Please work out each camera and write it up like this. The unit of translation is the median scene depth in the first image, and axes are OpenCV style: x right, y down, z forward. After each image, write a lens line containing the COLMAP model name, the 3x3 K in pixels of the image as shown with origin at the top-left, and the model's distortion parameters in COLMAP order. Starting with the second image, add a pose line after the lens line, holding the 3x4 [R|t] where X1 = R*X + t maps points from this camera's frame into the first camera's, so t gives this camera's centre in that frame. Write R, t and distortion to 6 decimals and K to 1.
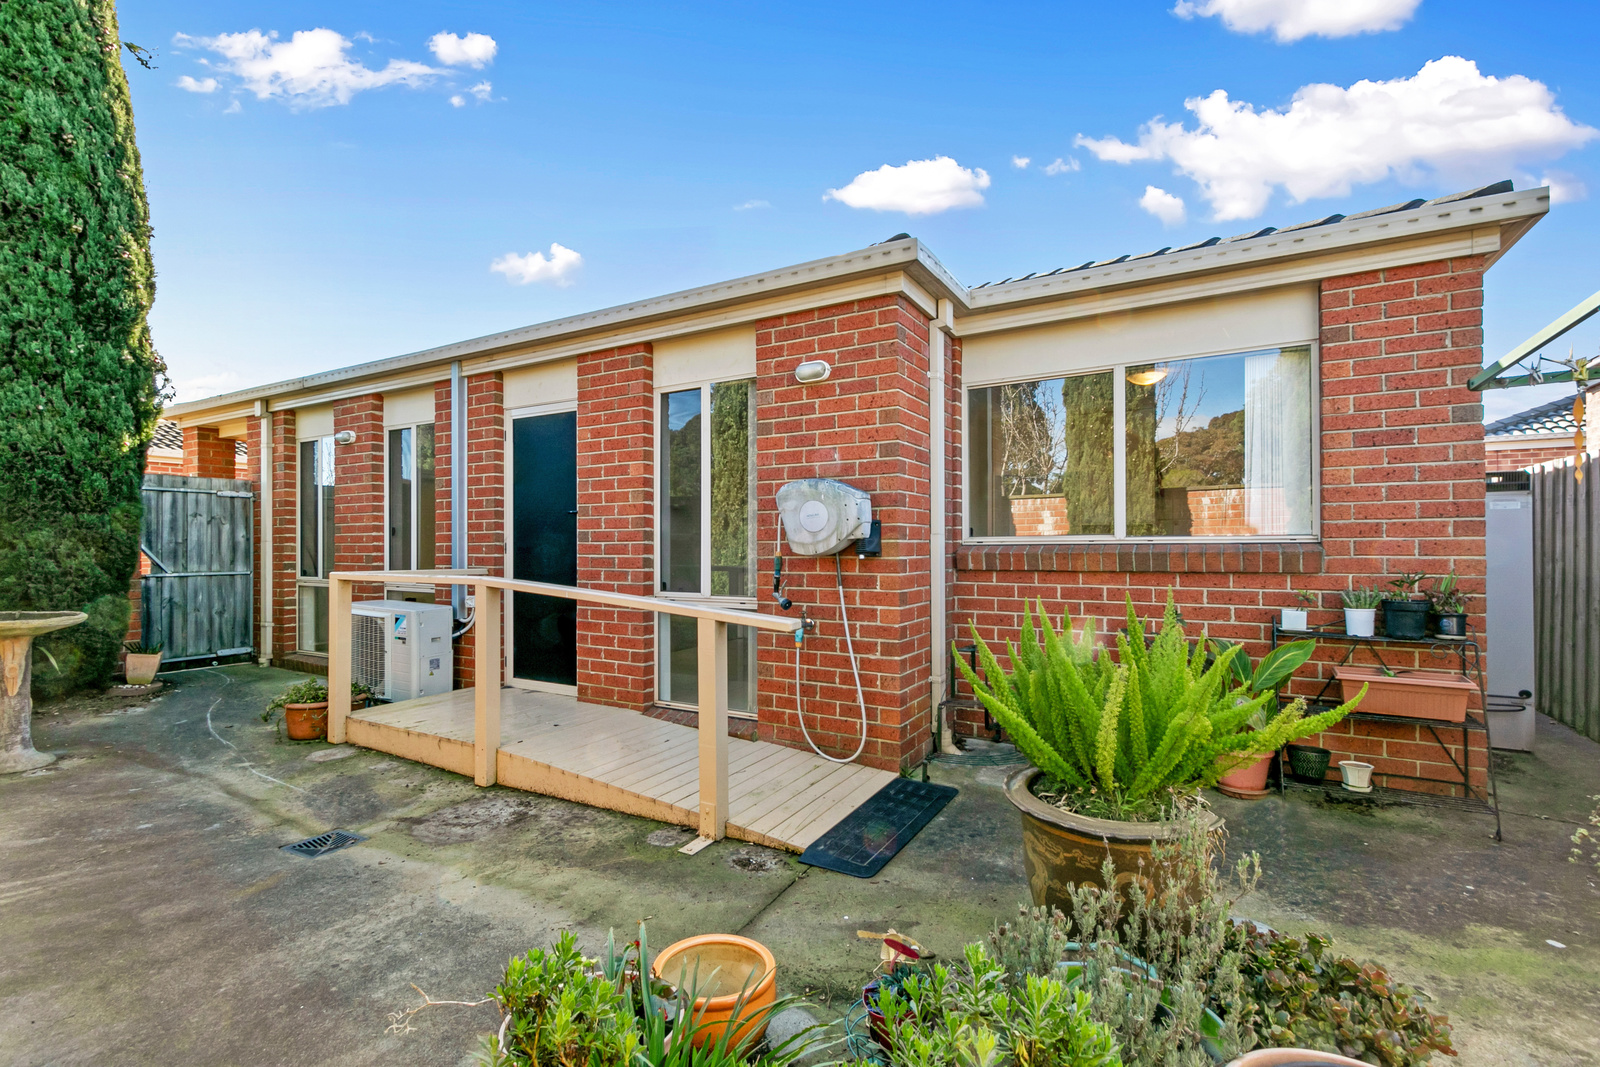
lens RADIAL K [[734.6, 0, 788.4], [0, 734.6, 533.8], [0, 0, 1]] dist [0.002578, -0.000538]
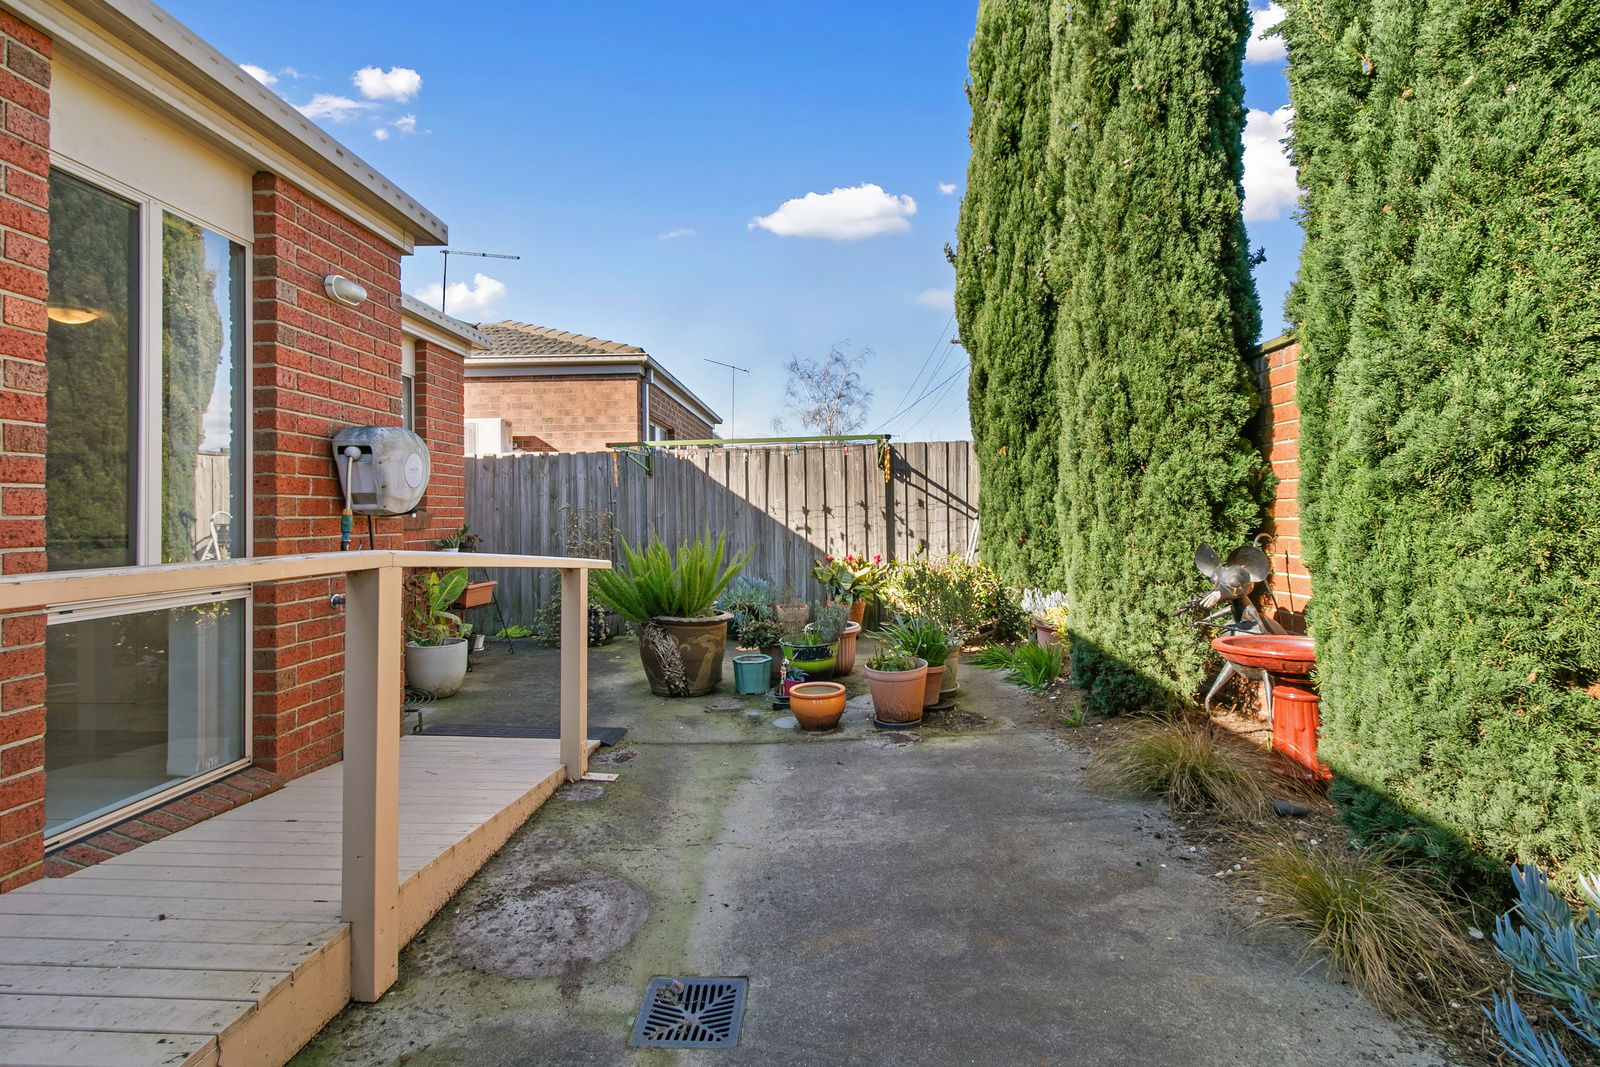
lens RADIAL K [[734.6, 0, 788.4], [0, 734.6, 533.8], [0, 0, 1]] dist [0.002578, -0.000538]
pose [[-0.455872, -0.009505, 0.889994, -1.164112], [0.001582, 0.999933, 0.011489, 0.049634], [-0.890044, 0.006645, -0.455827, 1.191482]]
